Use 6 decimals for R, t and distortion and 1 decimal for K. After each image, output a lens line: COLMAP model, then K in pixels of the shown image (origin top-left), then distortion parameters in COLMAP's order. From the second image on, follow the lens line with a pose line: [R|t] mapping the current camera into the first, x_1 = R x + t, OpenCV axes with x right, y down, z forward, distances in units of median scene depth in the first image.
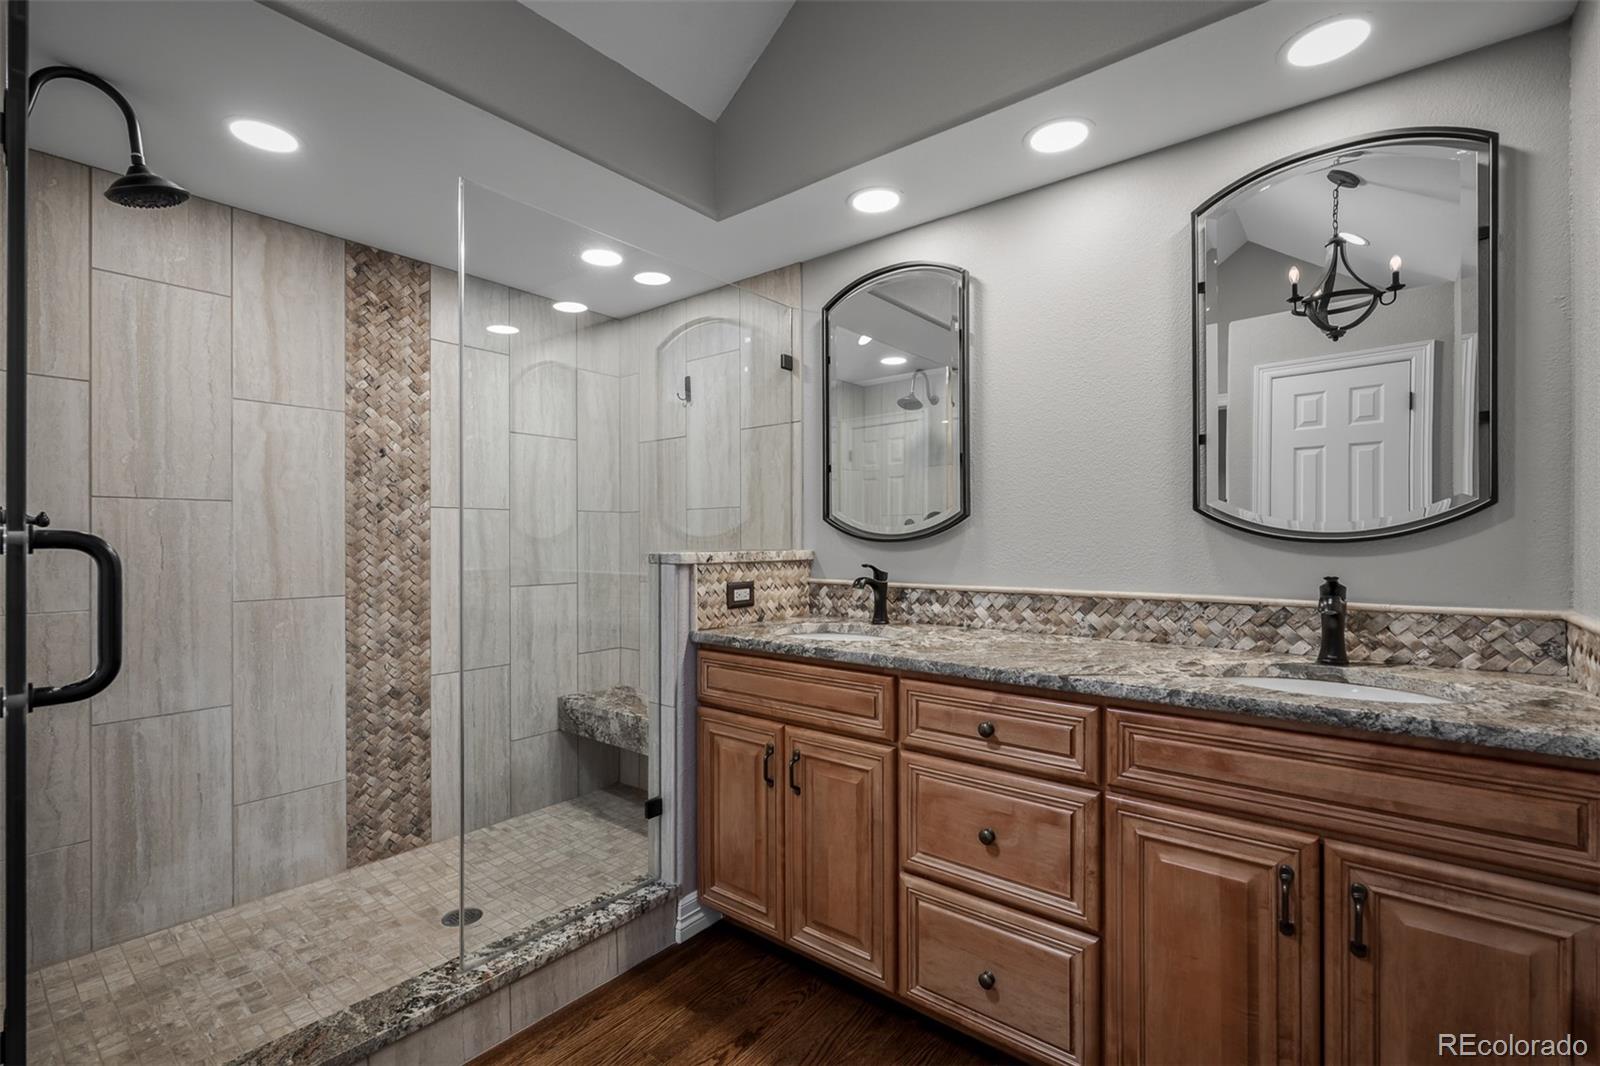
lens RADIAL K [[709.5, 0, 797.7], [0, 709.5, 538.5], [0, 0, 1]] dist [-0.004184, -0.000364]
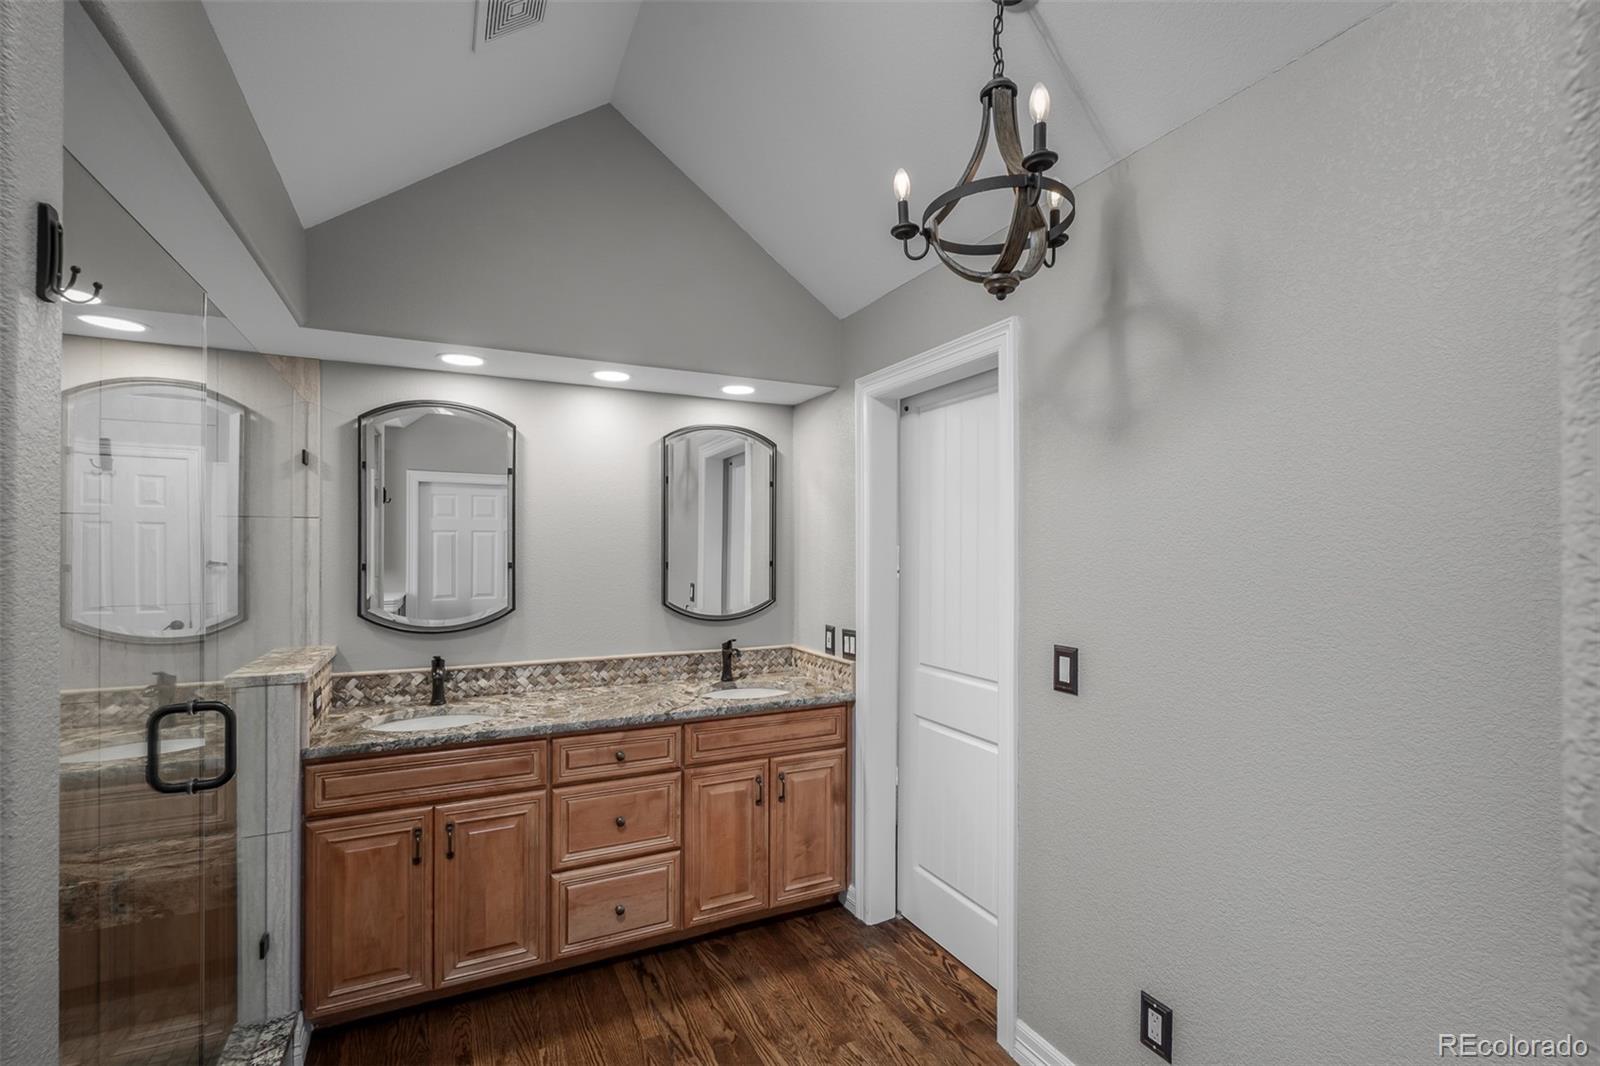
lens RADIAL K [[709.5, 0, 797.7], [0, 709.5, 538.5], [0, 0, 1]] dist [-0.004184, -0.000364]
pose [[0.422081, 0.015357, 0.906428, -0.759742], [-0.002982, 0.999875, -0.015552, -0.149971], [-0.906553, 0.003861, 0.422074, -0.046029]]
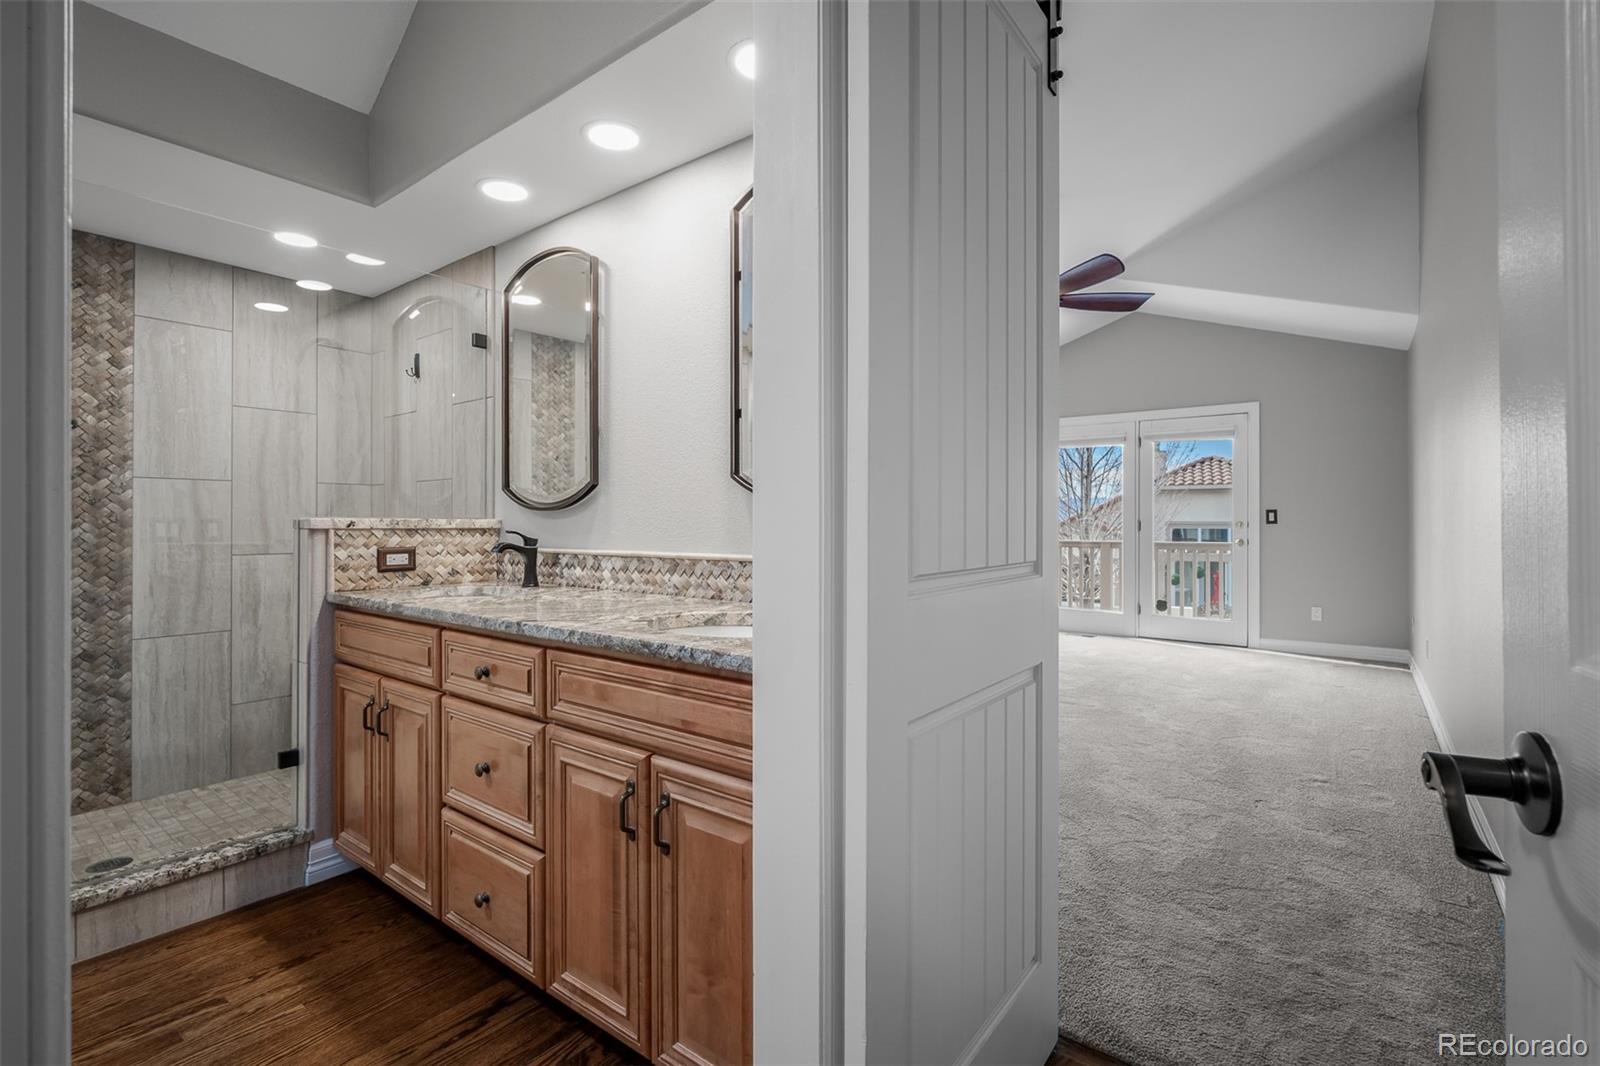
lens RADIAL K [[724.4, 0, 800.8], [0, 724.4, 518.5], [0, 0, 1]] dist [-0.000985, -0.000317]
pose [[0.999583, 0.002282, 0.028774, 0.529032], [-0.002140, 0.999985, -0.004961, 0.023935], [-0.028785, 0.004898, 0.999574, -0.106806]]
